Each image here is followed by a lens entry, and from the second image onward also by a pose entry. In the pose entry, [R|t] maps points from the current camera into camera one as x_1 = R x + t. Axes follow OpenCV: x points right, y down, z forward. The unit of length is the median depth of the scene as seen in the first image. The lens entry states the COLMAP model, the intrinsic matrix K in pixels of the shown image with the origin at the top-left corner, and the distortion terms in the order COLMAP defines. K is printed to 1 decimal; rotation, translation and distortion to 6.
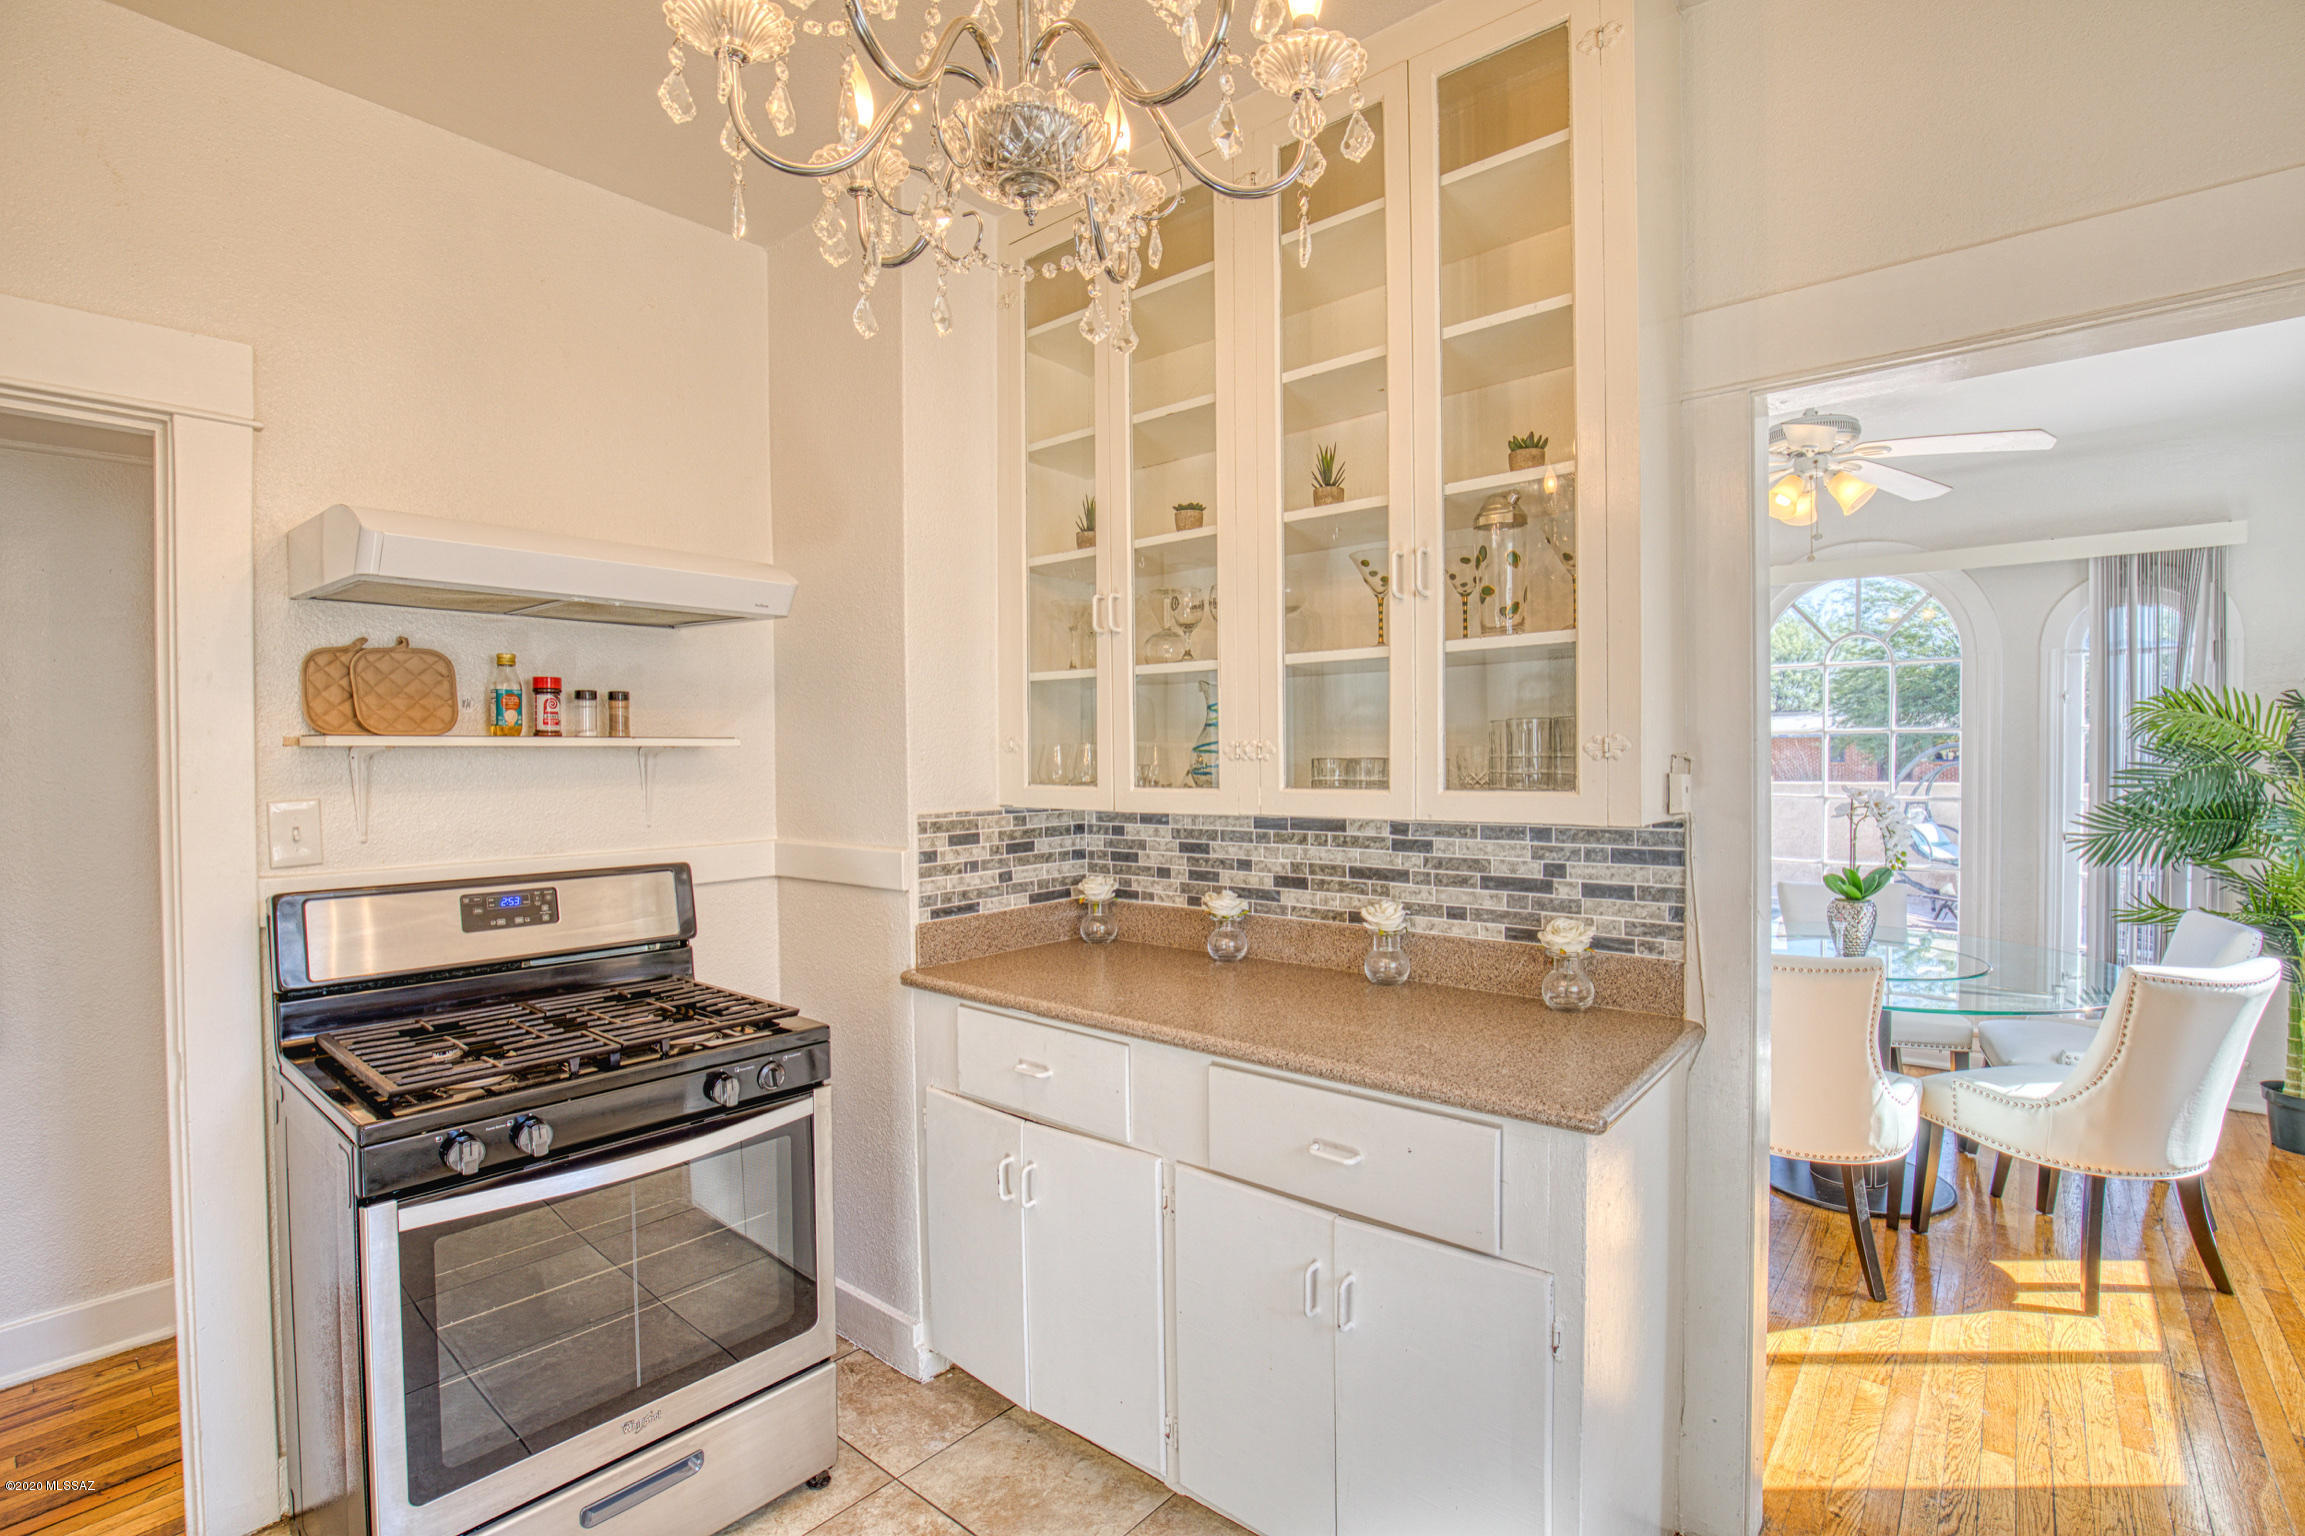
lens RADIAL K [[1050.0, 0, 1184.8], [0, 1050.0, 775.6], [0, 0, 1]] dist [-0.037575, 0.007494]
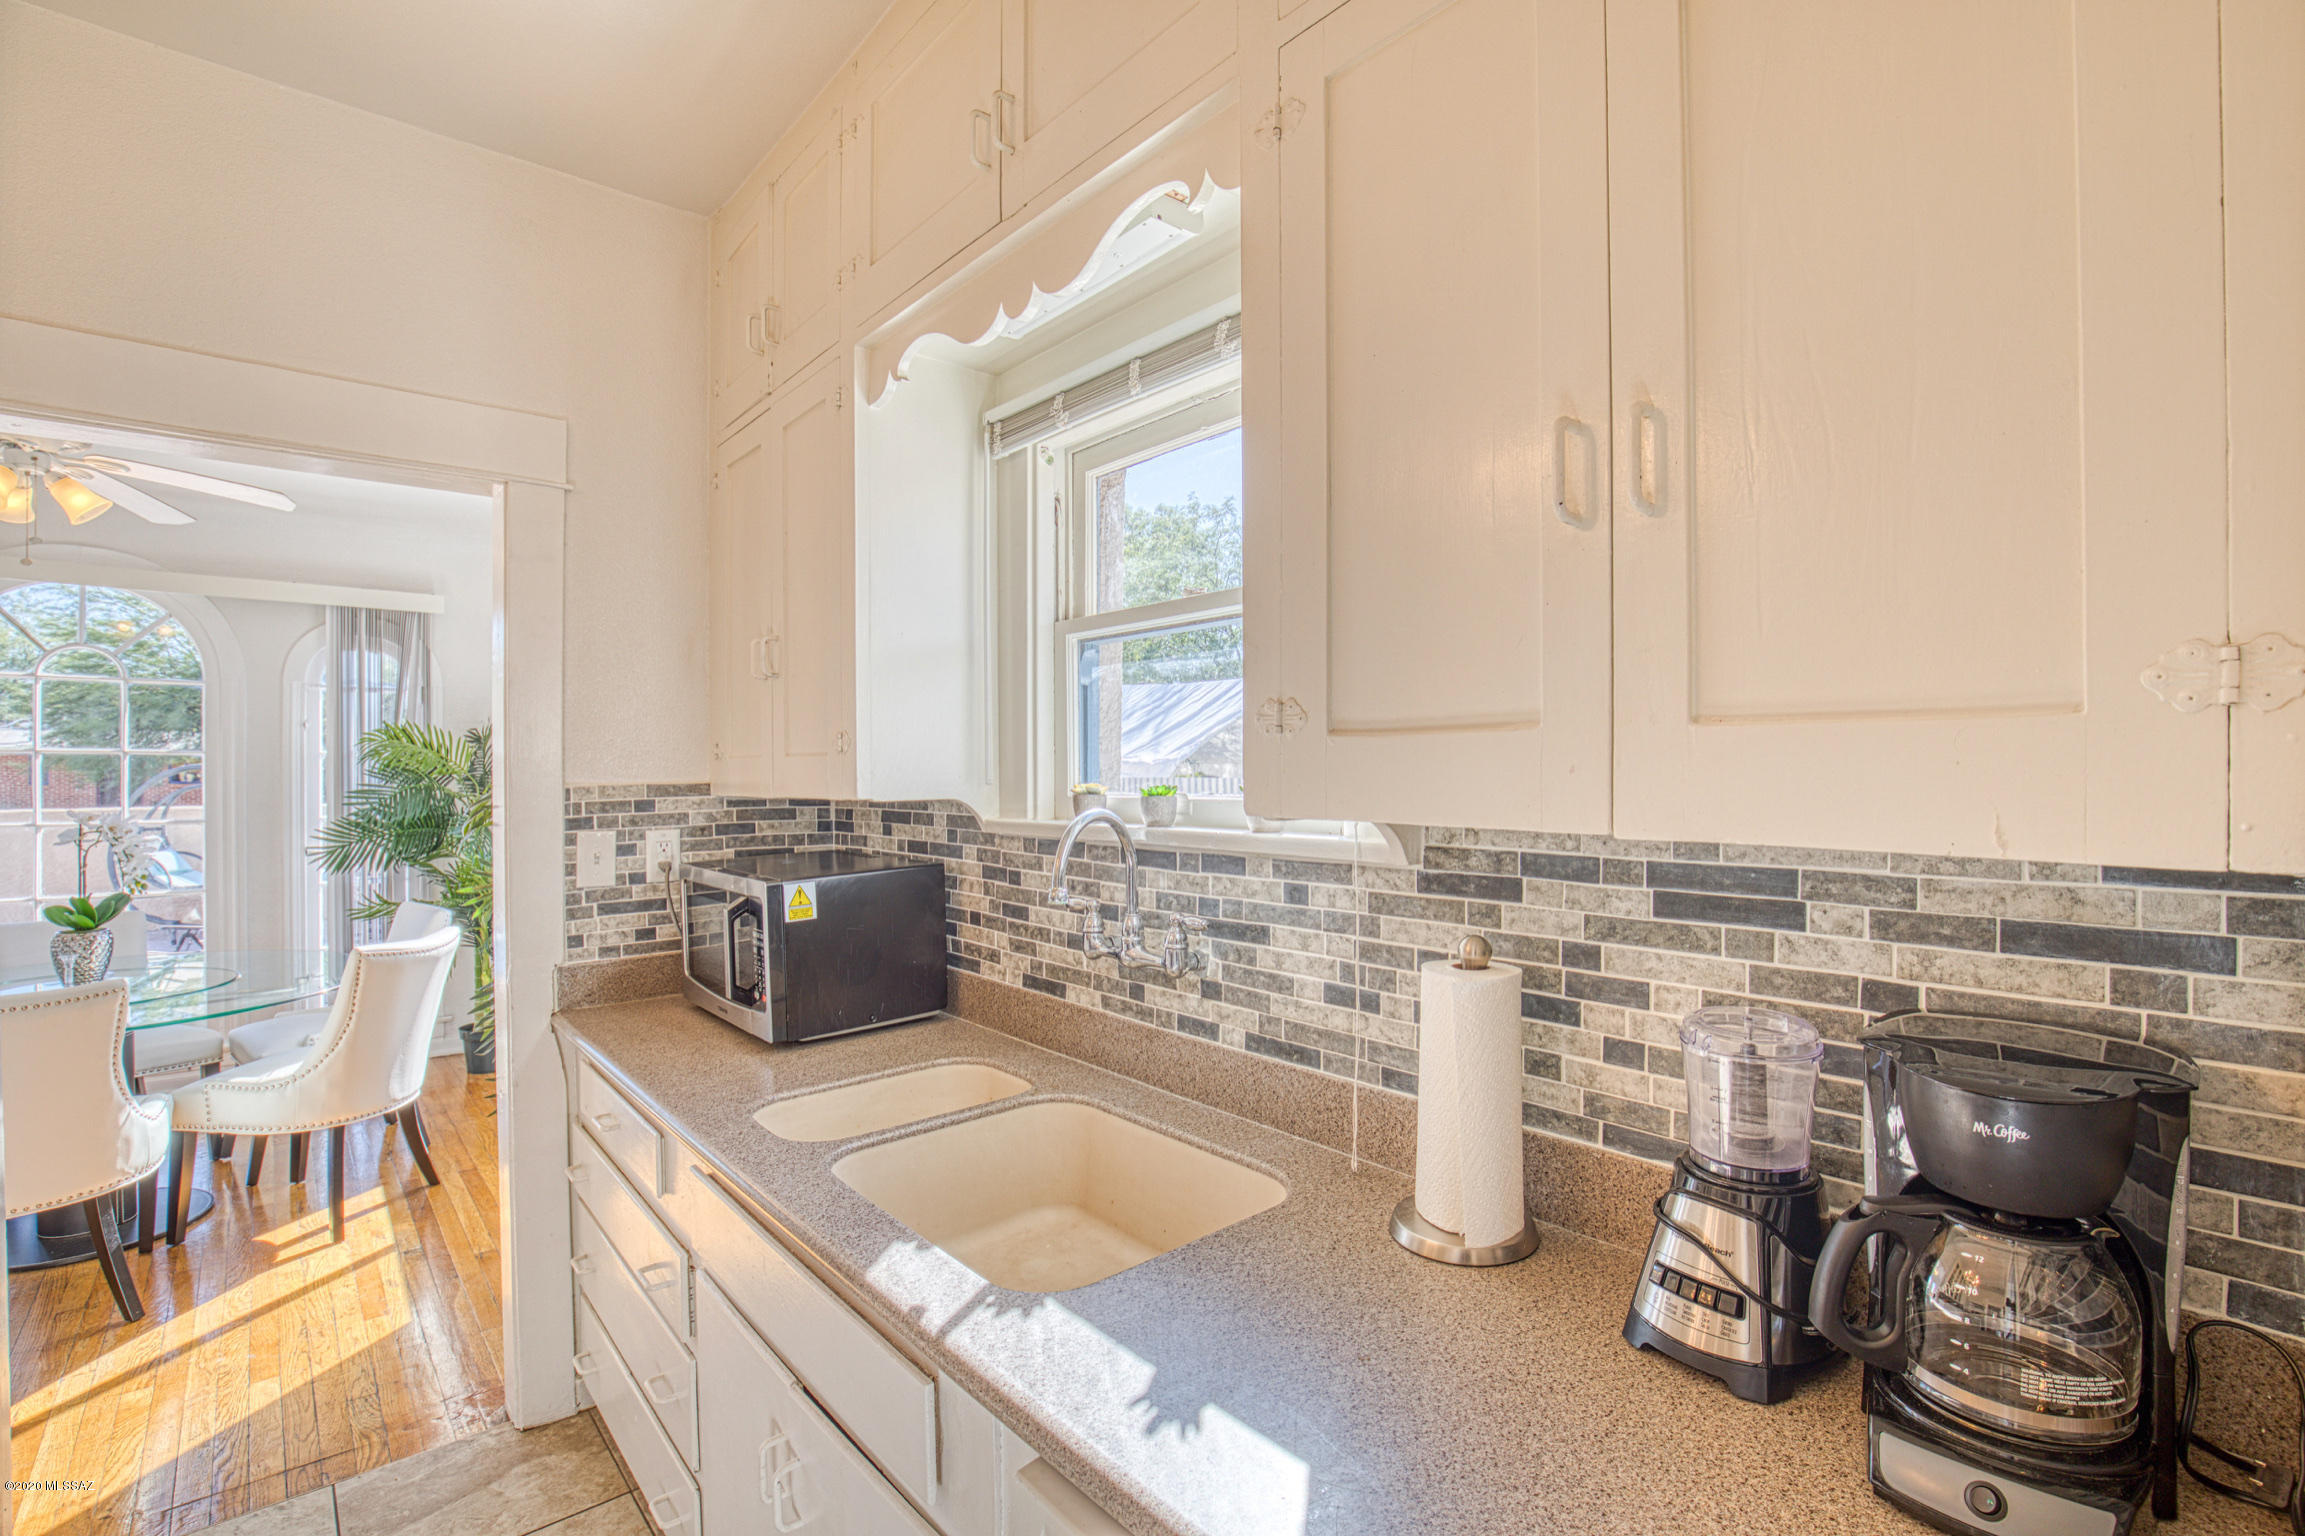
lens RADIAL K [[1050.0, 0, 1164.5], [0, 1050.0, 779.1], [0, 0, 1]] dist [-0.037575, 0.007494]
pose [[0.168510, 0.000815, 0.985700, -0.115381], [0.016445, 0.999858, -0.003638, 0.001412], [-0.985563, 0.016823, 0.168472, -0.149022]]
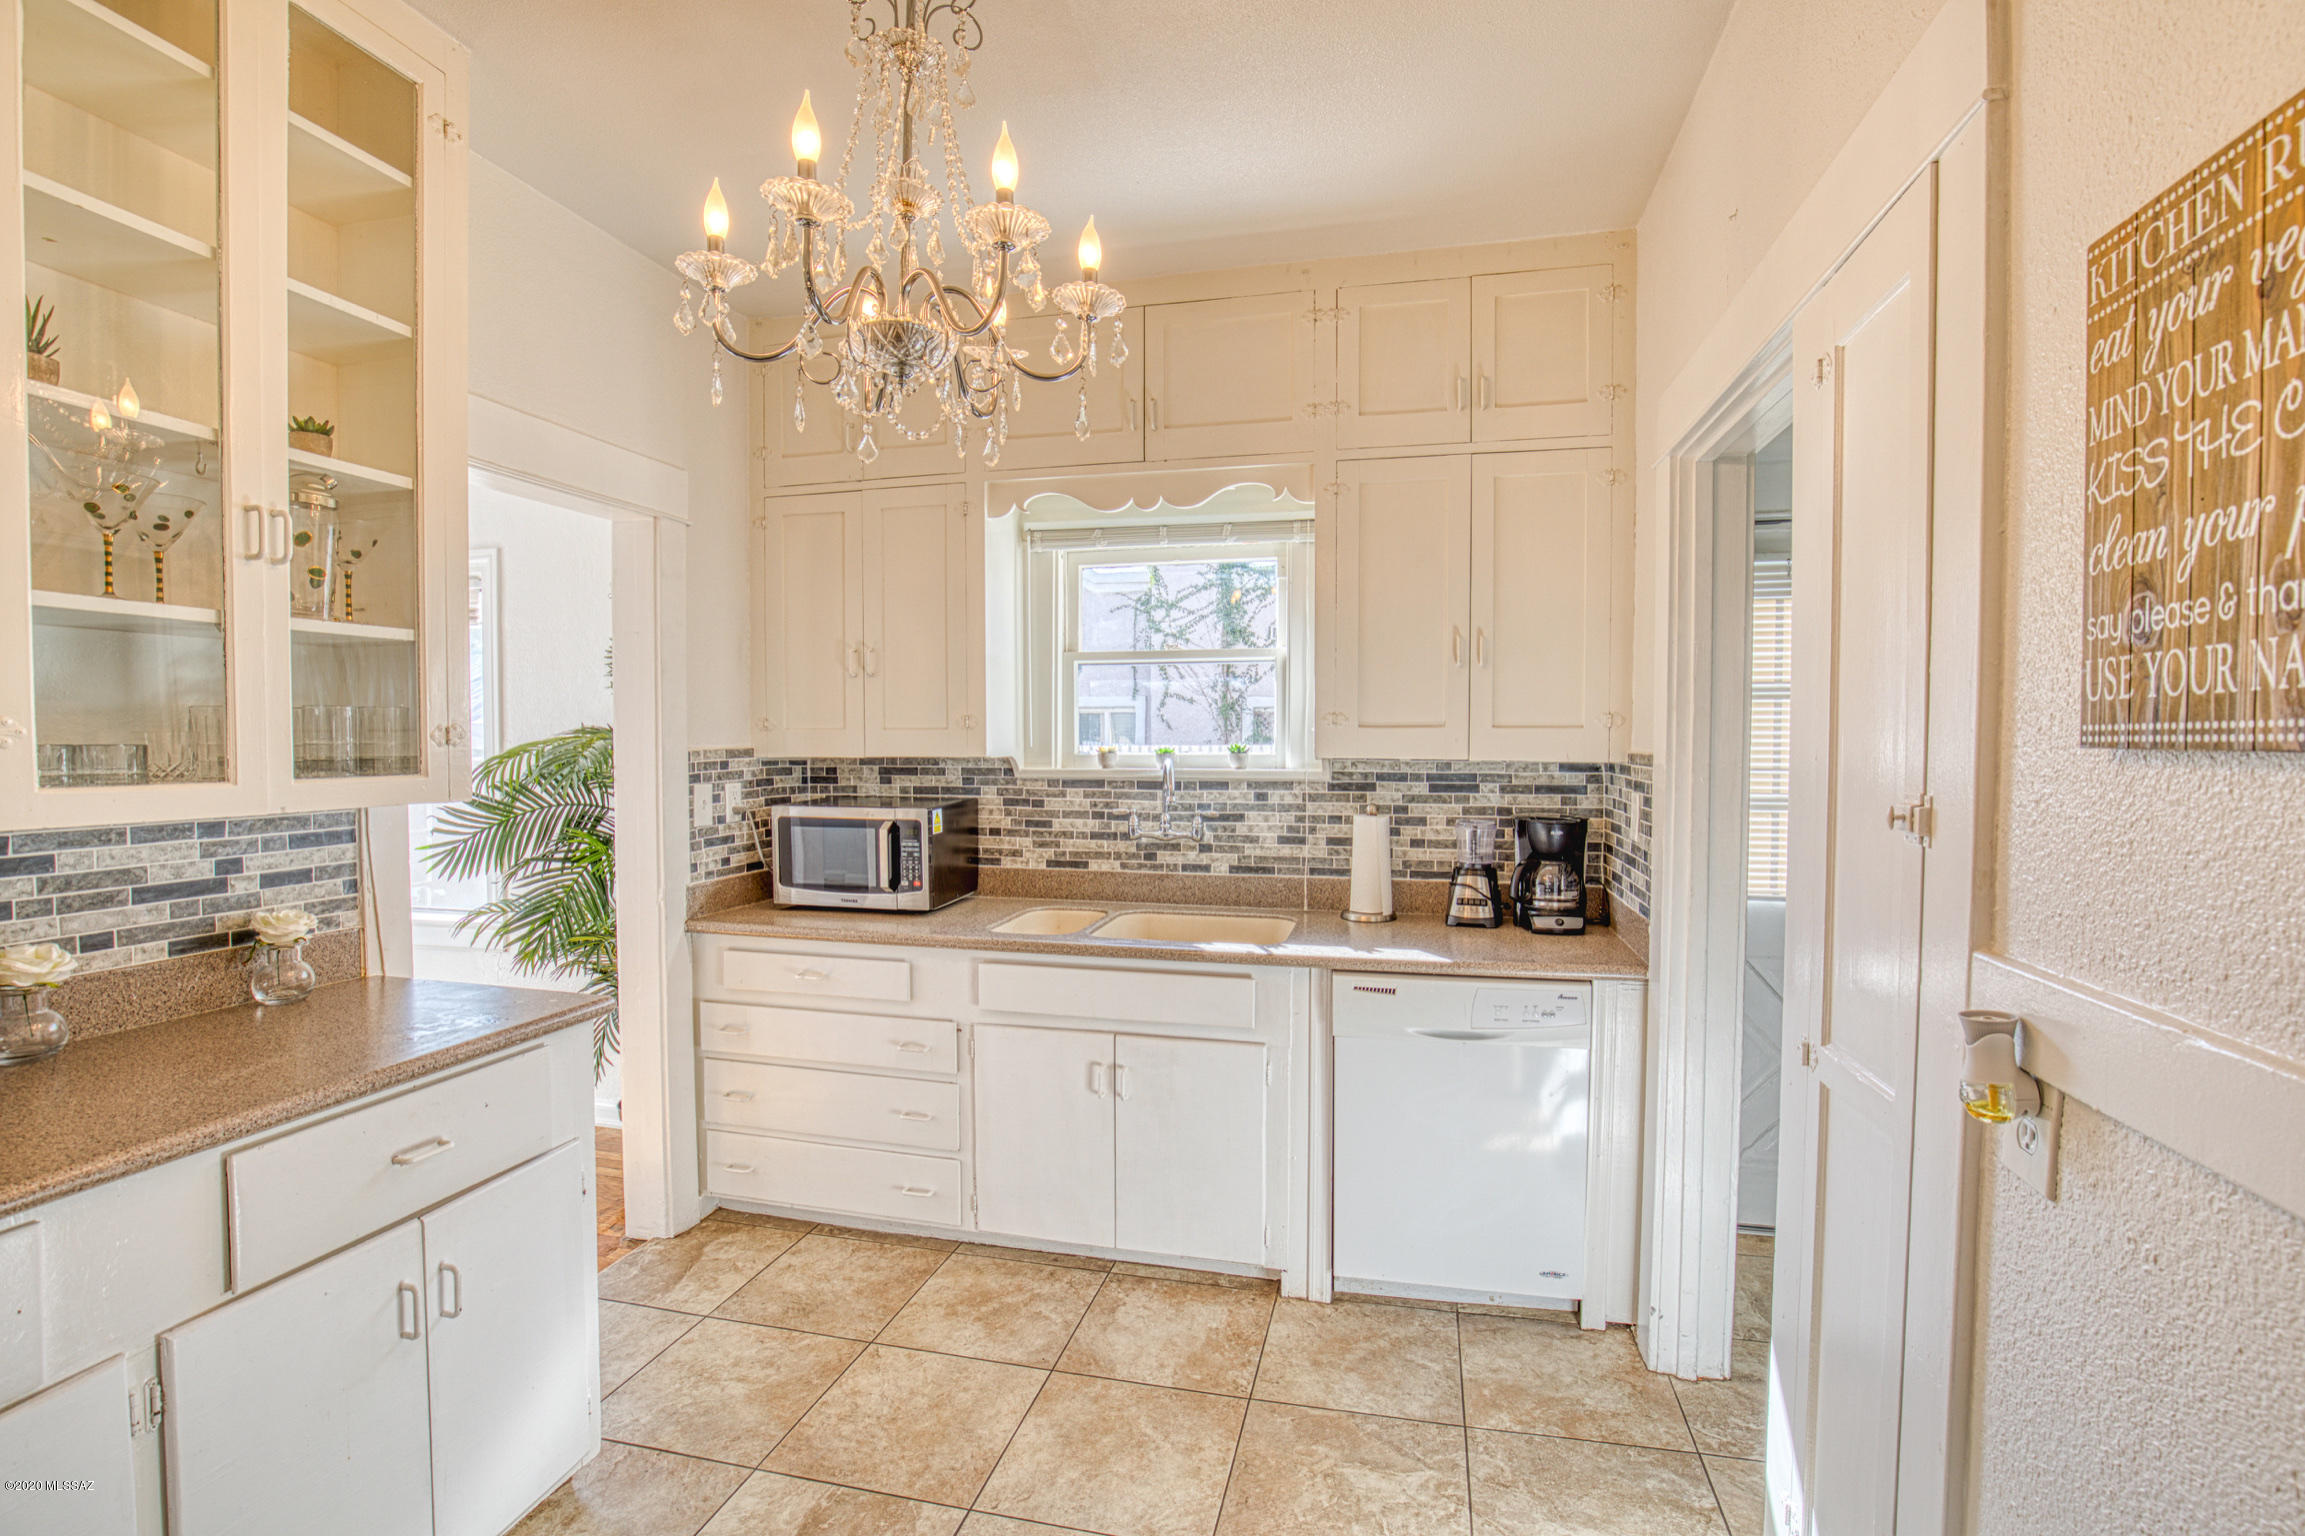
lens RADIAL K [[1050.0, 0, 1170.7], [0, 1050.0, 775.1], [0, 0, 1]] dist [-0.037575, 0.007494]
pose [[-0.441890, -0.021437, 0.896813, -0.527463], [0.016859, 0.999339, 0.032195, -0.003558], [-0.896911, 0.029346, -0.441237, 0.410905]]
